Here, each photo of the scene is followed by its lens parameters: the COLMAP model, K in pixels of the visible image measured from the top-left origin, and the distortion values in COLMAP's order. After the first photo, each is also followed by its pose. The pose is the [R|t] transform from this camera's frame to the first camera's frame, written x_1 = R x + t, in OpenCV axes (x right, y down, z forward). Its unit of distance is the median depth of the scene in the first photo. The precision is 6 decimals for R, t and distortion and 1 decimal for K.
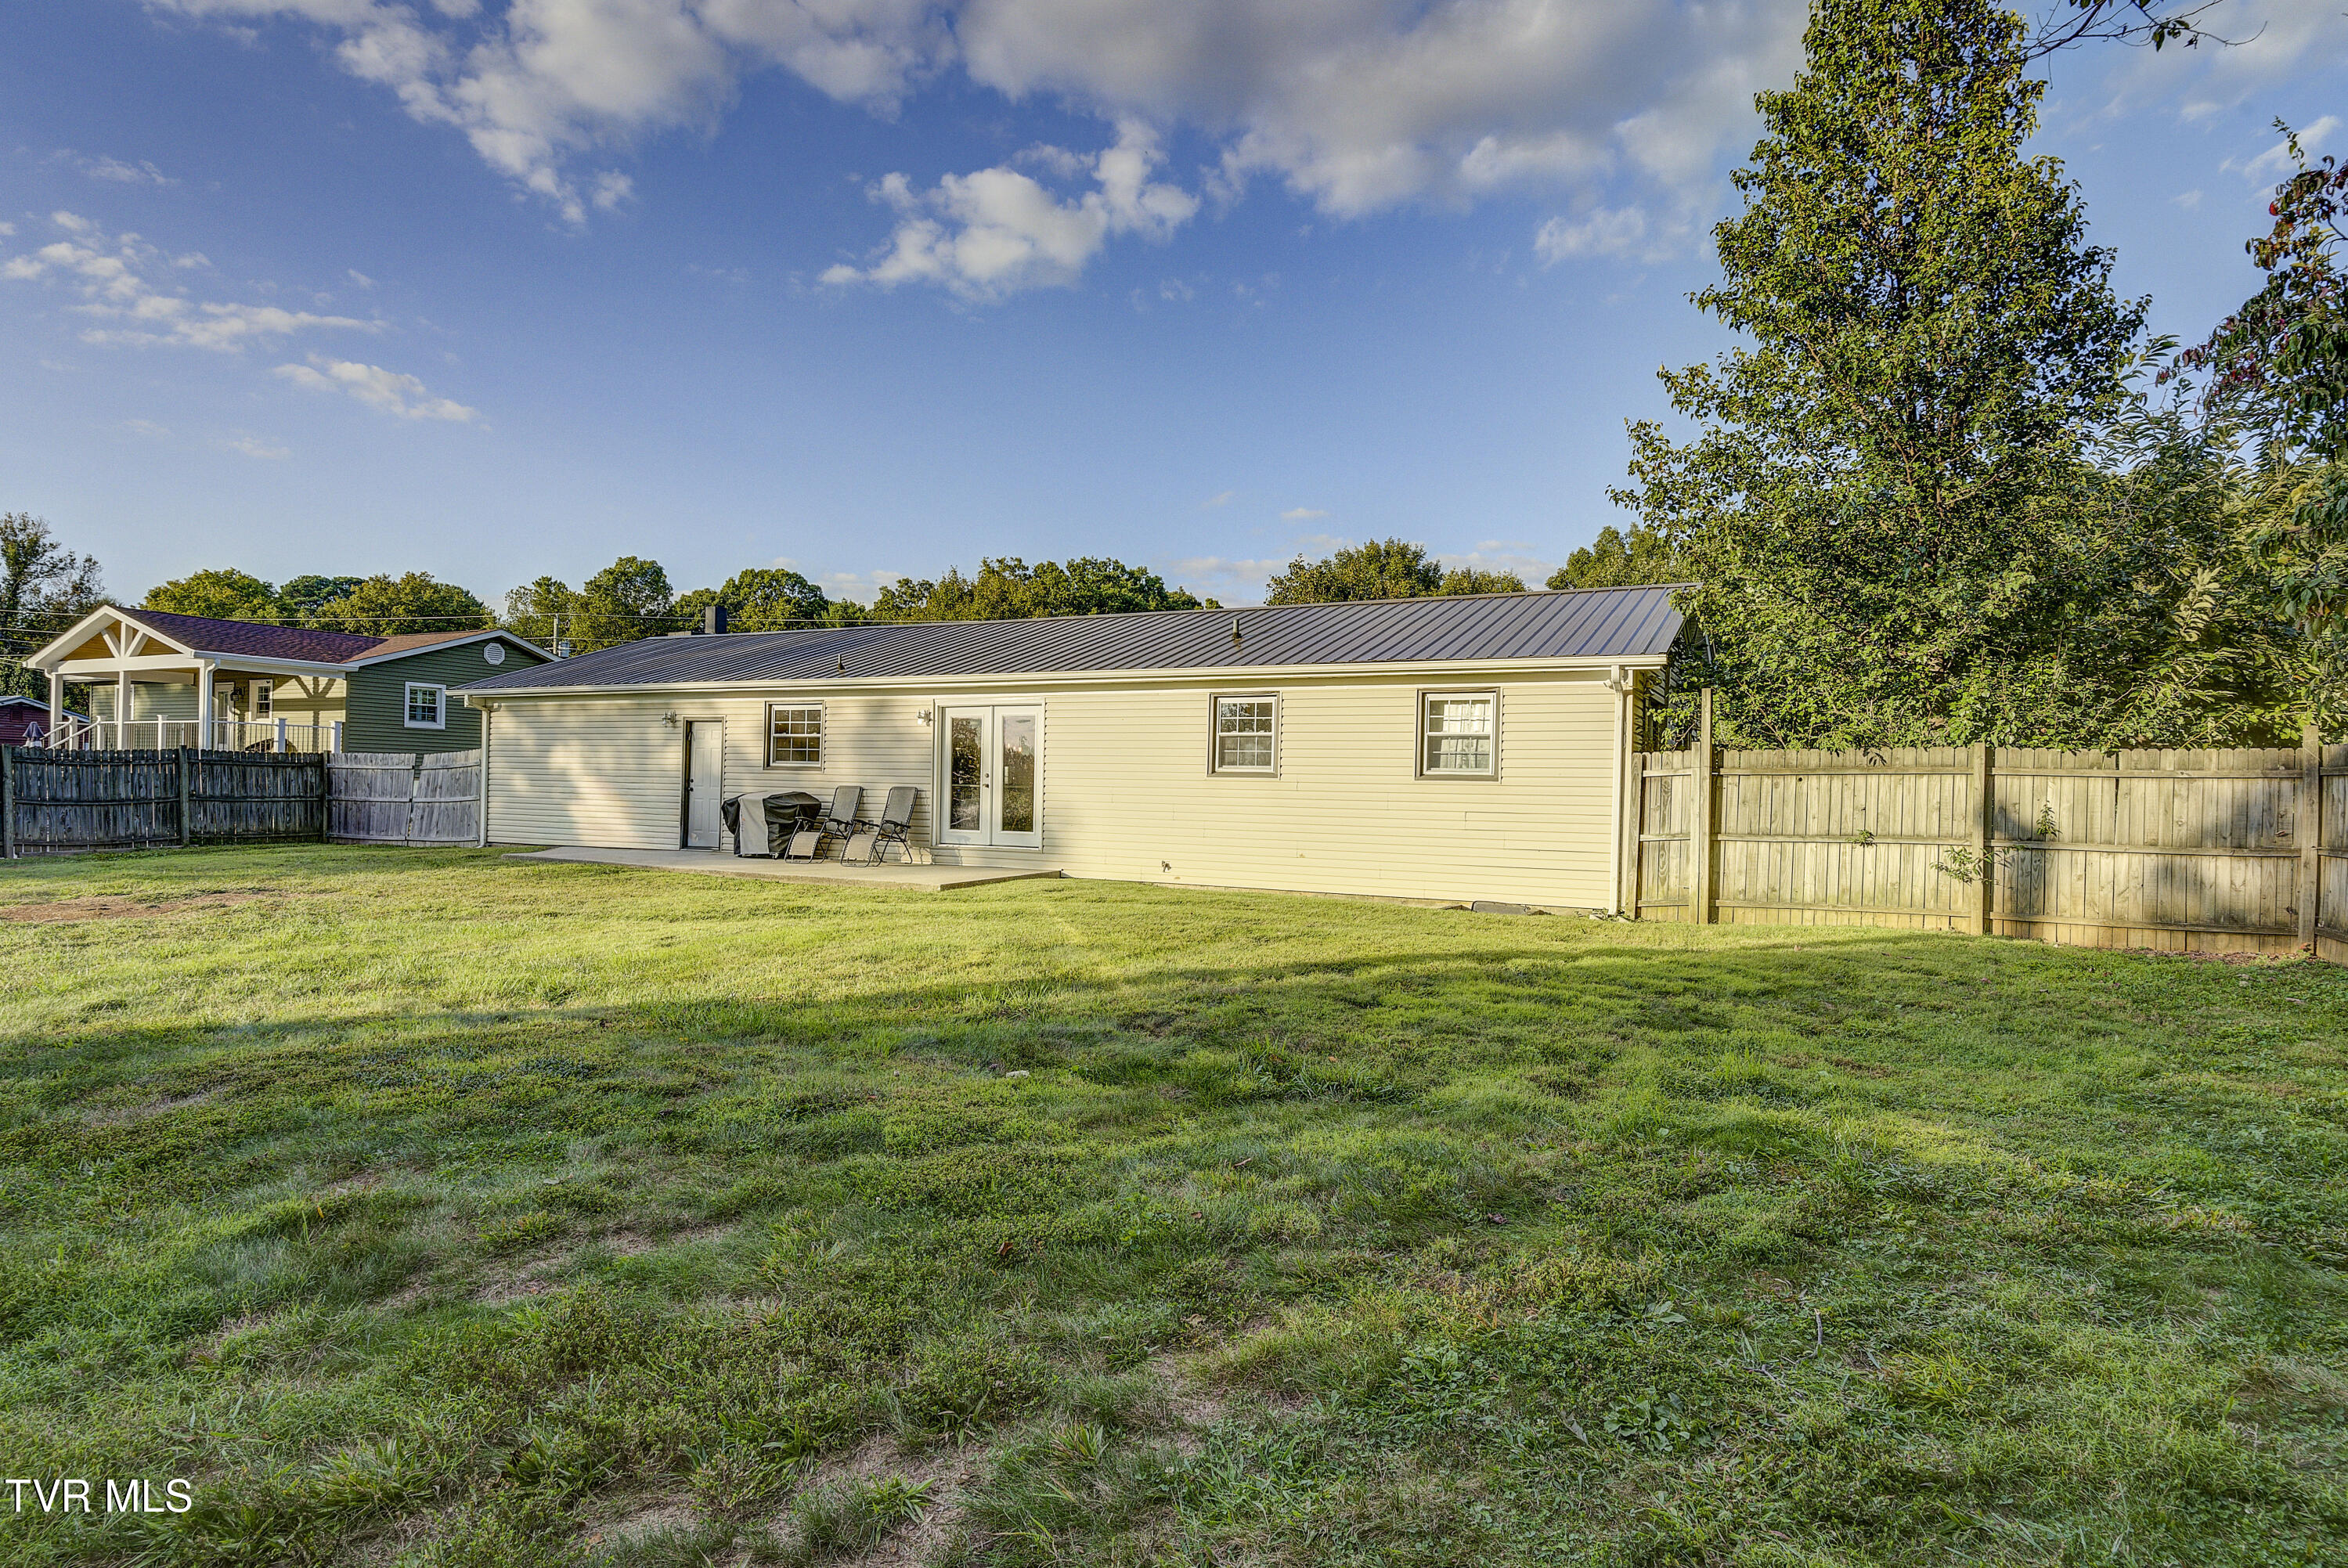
lens RADIAL K [[1230.4, 0, 1174.0], [0, 1230.4, 784.0], [0, 0, 1]] dist [-0.044120, -0.000053]
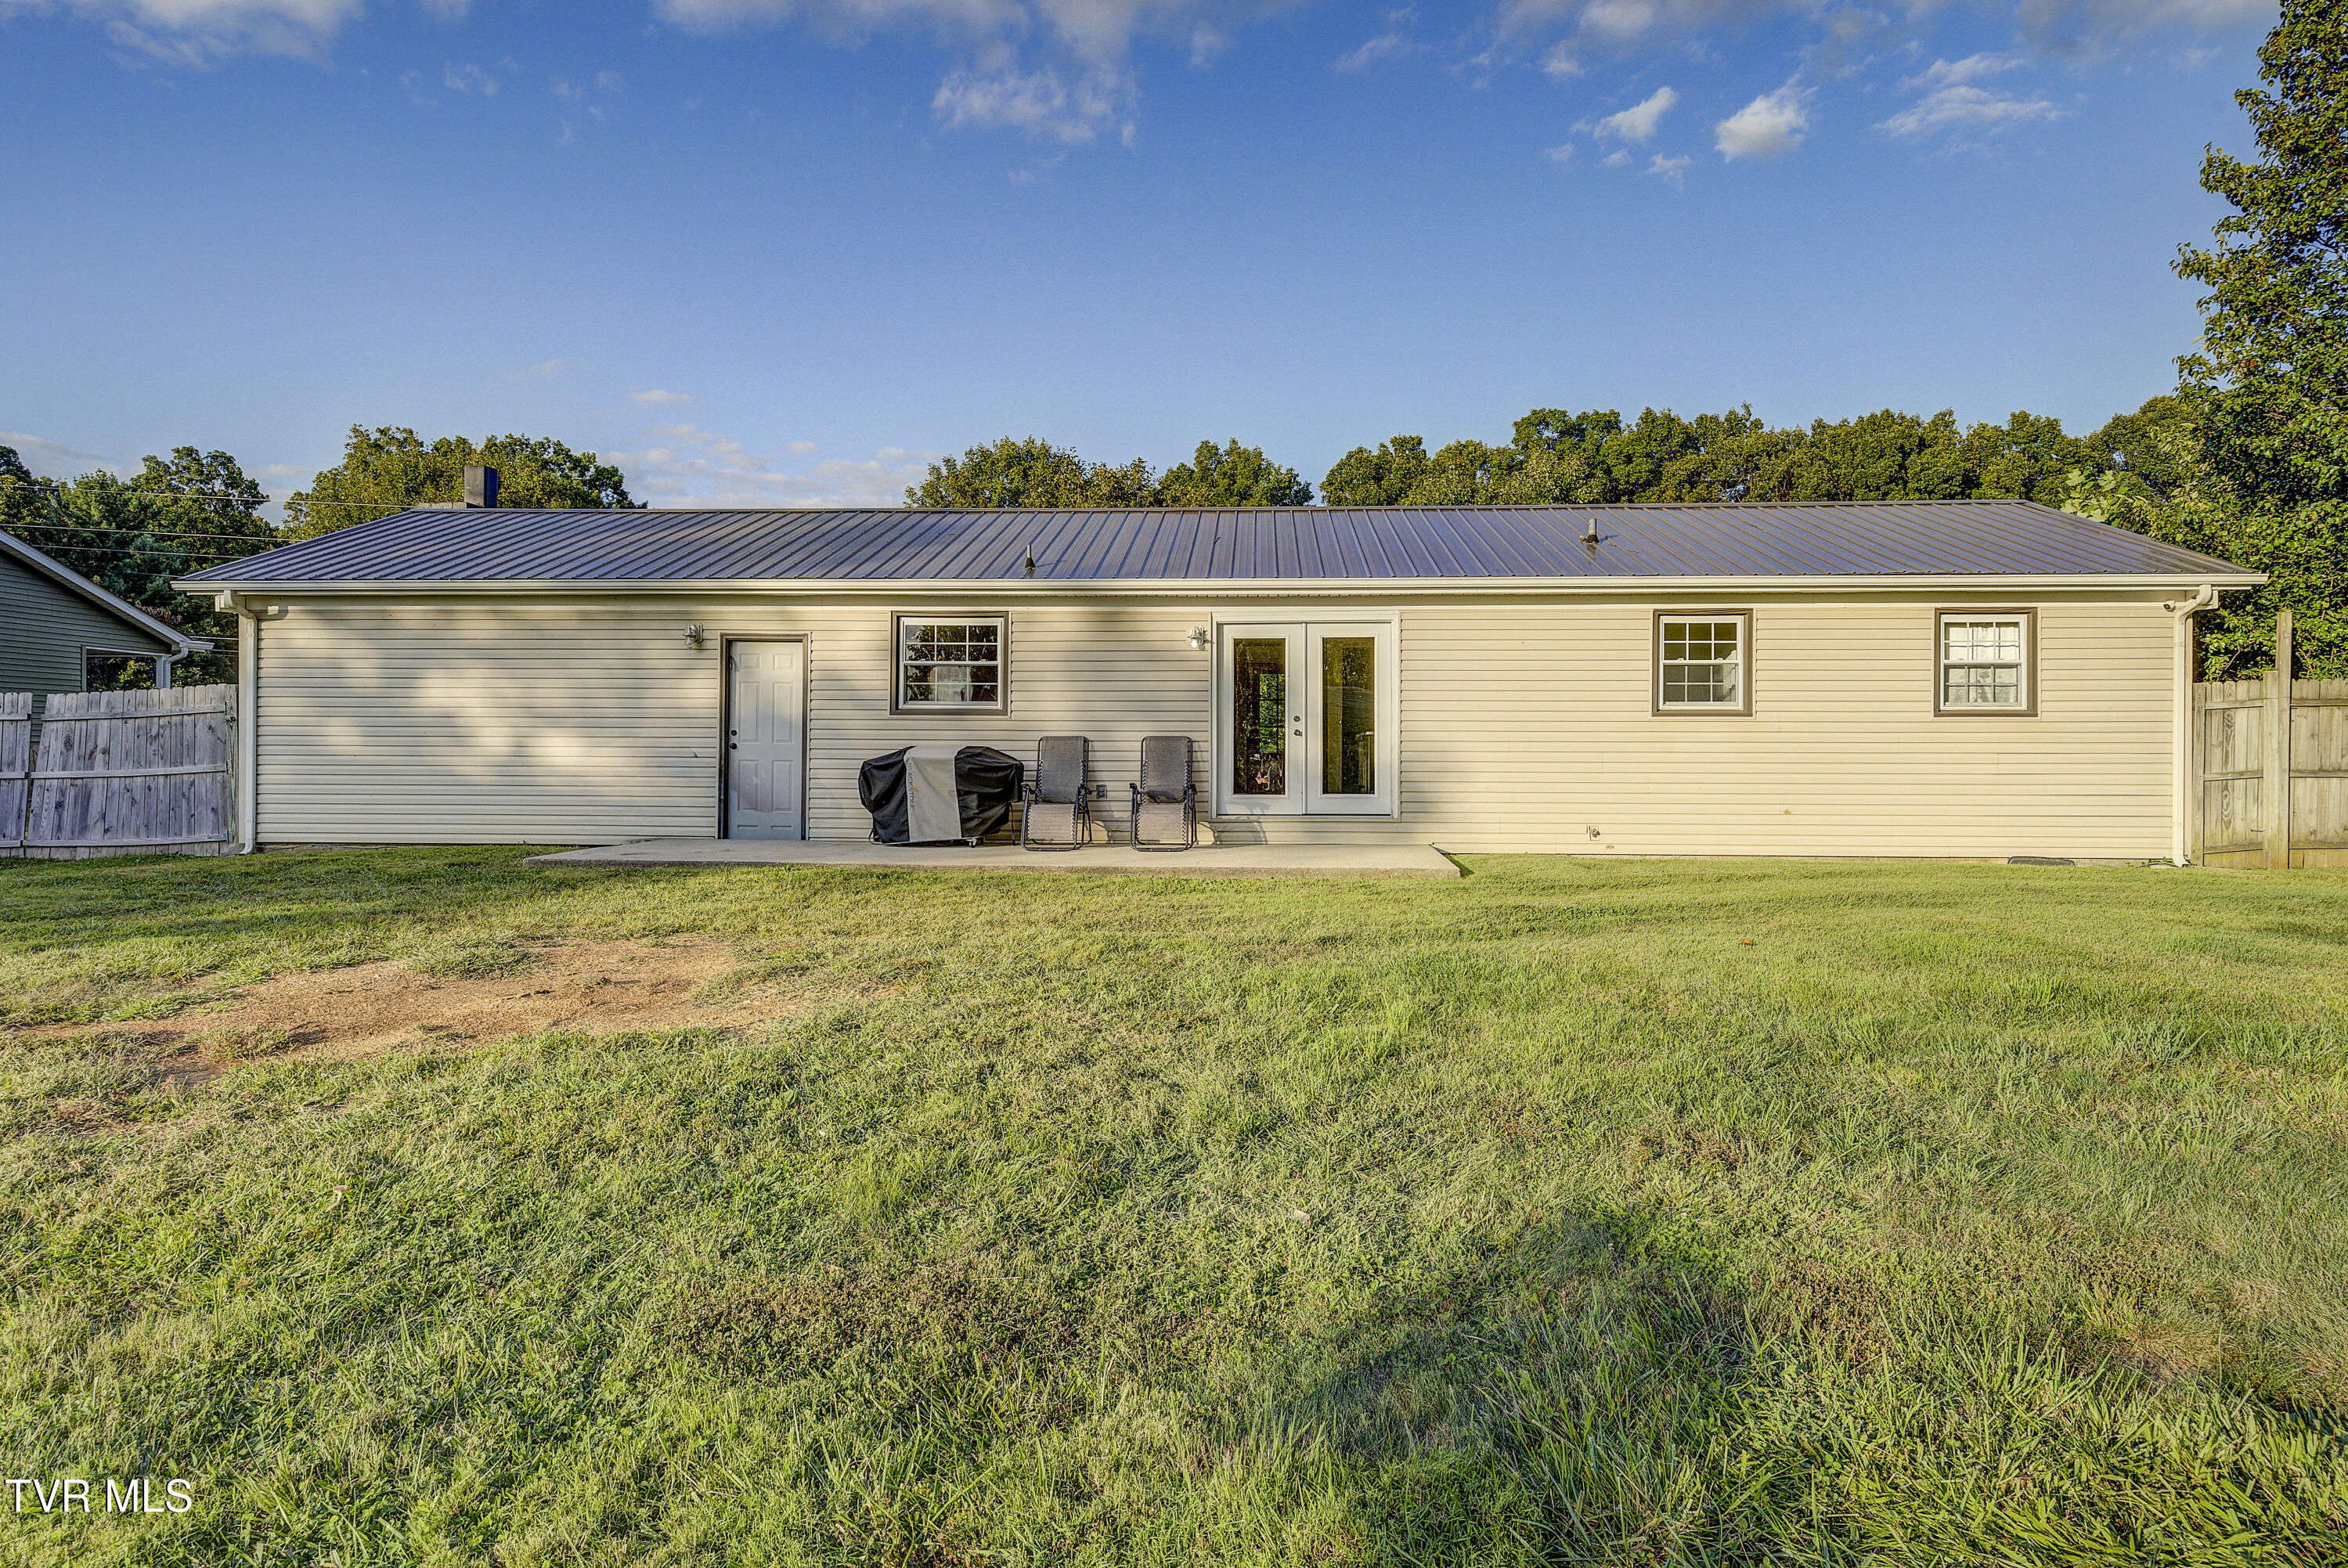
lens RADIAL K [[1483.3, 0, 1174.0], [0, 1483.3, 784.0], [0, 0, 1]] dist [0.015870, -0.001524]
pose [[0.920545, -0.025476, 0.389805, -0.552484], [0.013749, 0.999366, 0.032845, 0.001819], [-0.390394, -0.024876, 0.920312, 0.212921]]
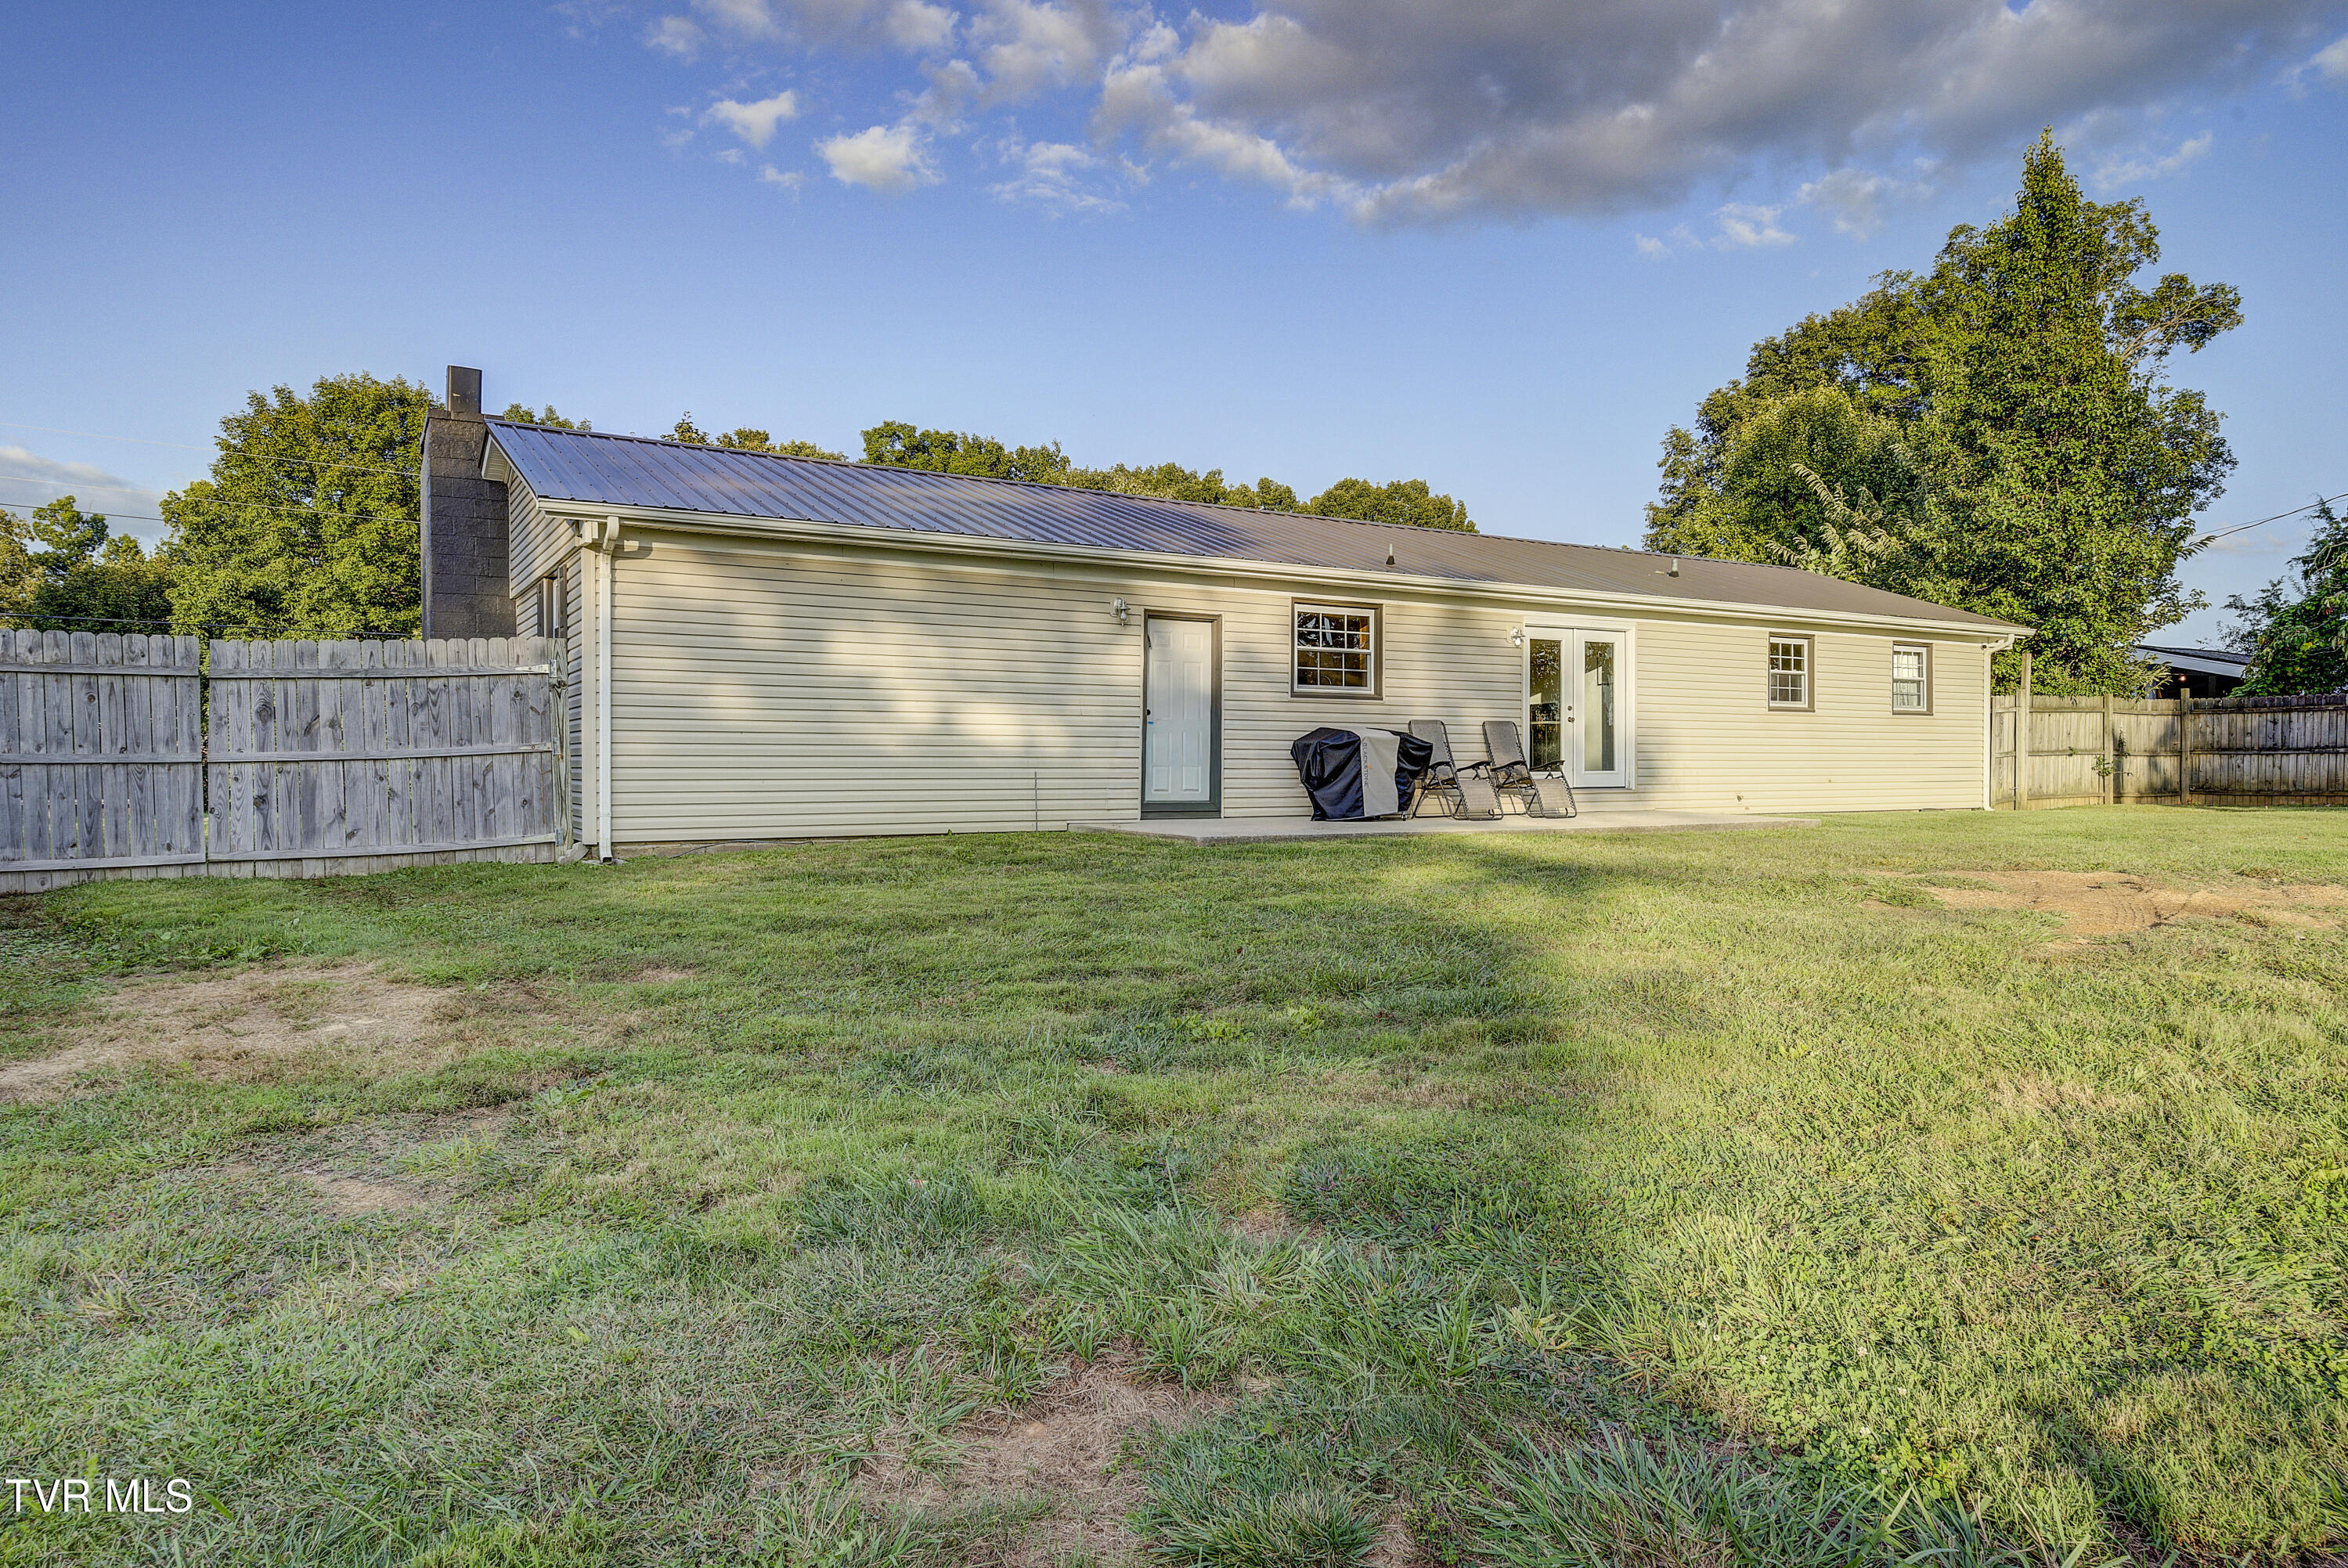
lens RADIAL K [[1483.3, 0, 1174.0], [0, 1483.3, 784.0], [0, 0, 1]] dist [0.015870, -0.001524]
pose [[0.522671, -0.031879, 0.851938, -1.177149], [0.005633, 0.999408, 0.033941, 0.009513], [-0.852516, -0.012942, 0.522541, 0.673470]]
